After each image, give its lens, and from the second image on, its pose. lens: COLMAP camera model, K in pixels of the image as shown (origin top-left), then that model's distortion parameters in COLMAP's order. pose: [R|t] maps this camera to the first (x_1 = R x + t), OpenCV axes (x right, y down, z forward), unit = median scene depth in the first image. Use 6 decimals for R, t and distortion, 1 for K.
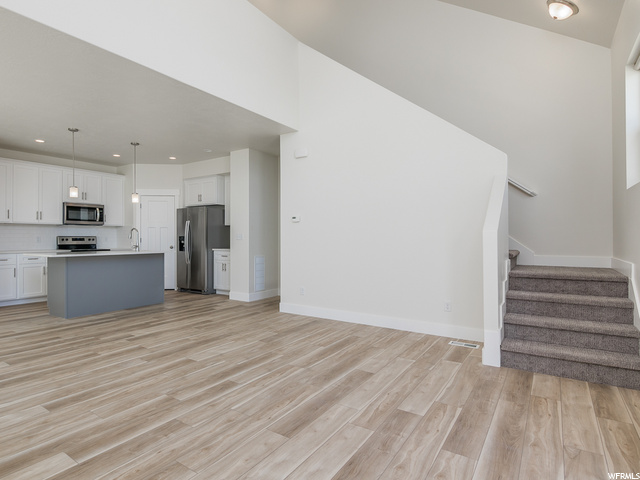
lens RADIAL K [[367.7, 0, 295.4], [0, 367.7, 237.1], [0, 0, 1]] dist [0.005630, -0.017212]
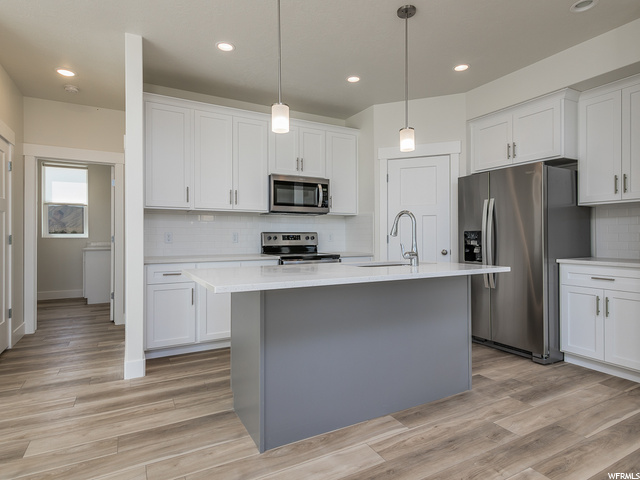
lens RADIAL K [[350.5, 0, 315.6], [0, 350.5, 239.3], [0, 0, 1]] dist [0.003722, 0.000159]
pose [[0.895808, 0.002850, -0.444432, -0.472737], [0.002043, 0.999942, 0.010530, 0.004904], [0.444437, -0.010341, 0.895751, 0.794549]]
